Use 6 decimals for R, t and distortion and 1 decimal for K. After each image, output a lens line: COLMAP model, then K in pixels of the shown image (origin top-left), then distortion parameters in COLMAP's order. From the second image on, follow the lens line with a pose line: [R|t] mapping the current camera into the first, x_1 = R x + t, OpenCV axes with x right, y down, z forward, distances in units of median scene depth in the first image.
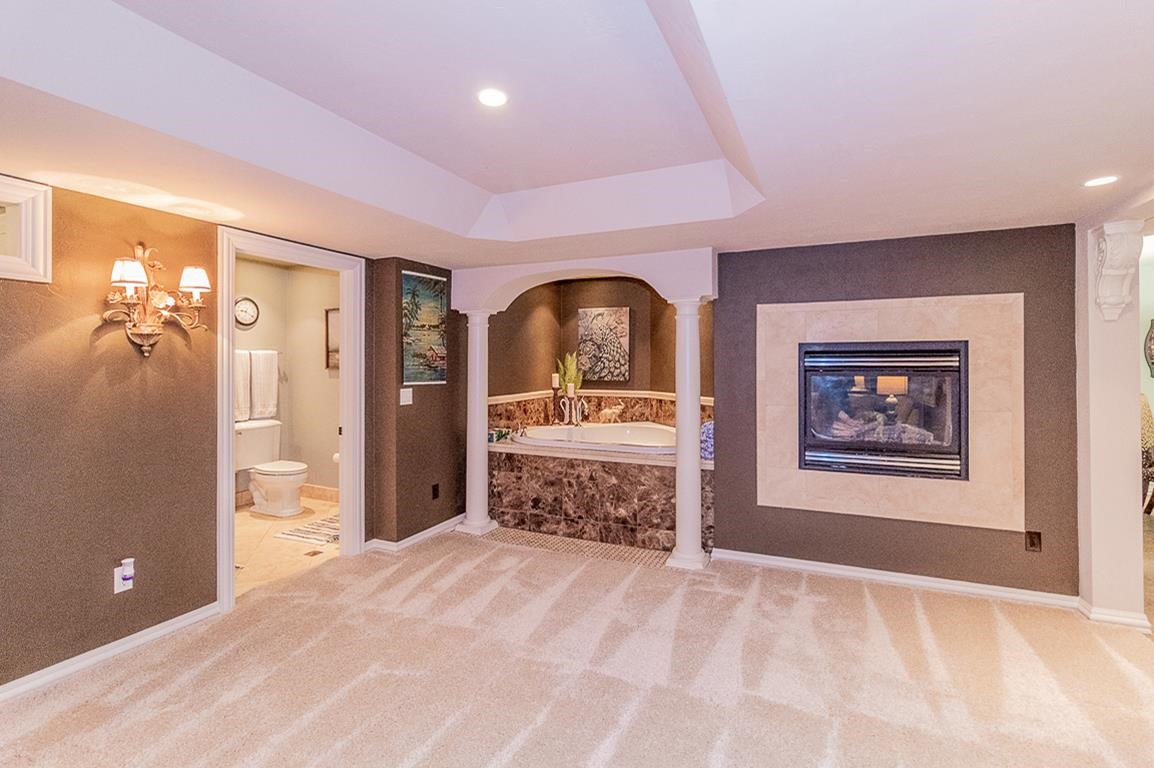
lens RADIAL K [[543.4, 0, 579.7], [0, 543.4, 358.4], [0, 0, 1]] dist [0.001310, -0.000126]
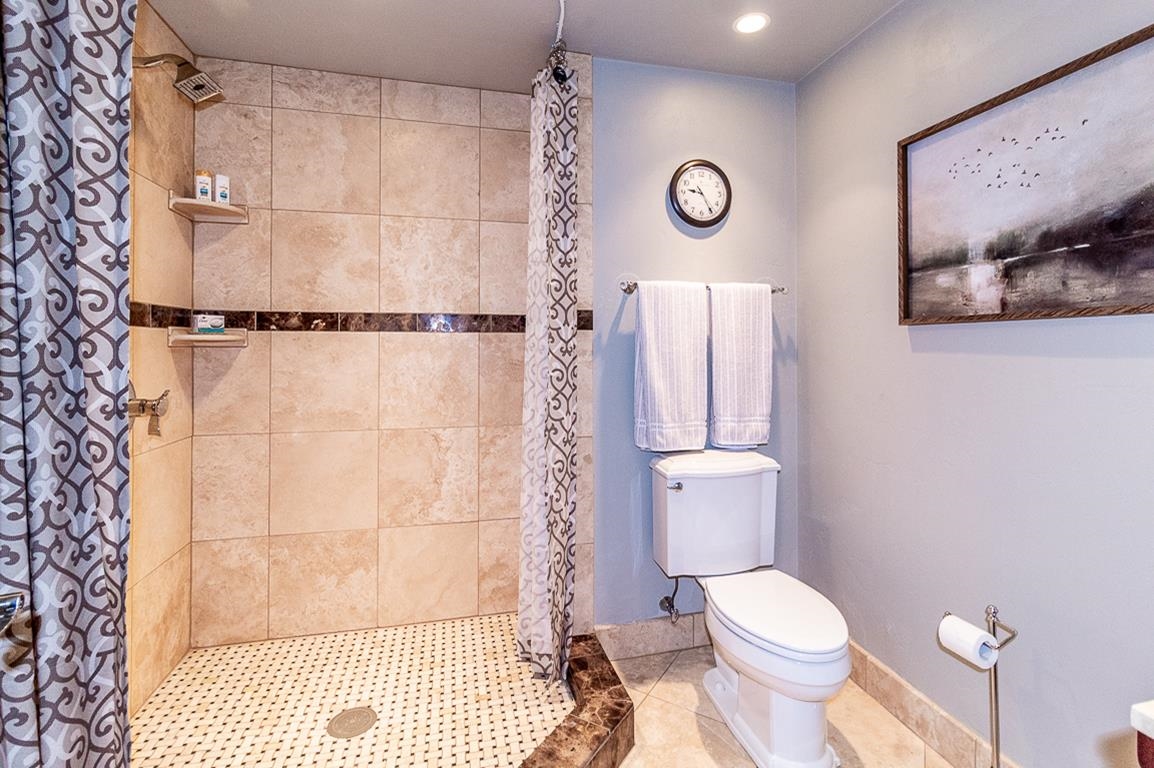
lens RADIAL K [[542.7, 0, 579.2], [0, 542.7, 349.7], [0, 0, 1]] dist [0.002443, 0.000144]
pose [[0.622636, 0.003782, -0.782502, -0.501609], [0.003300, 0.999967, 0.007459, 0.048141], [0.782505, -0.007226, 0.622603, 0.977970]]
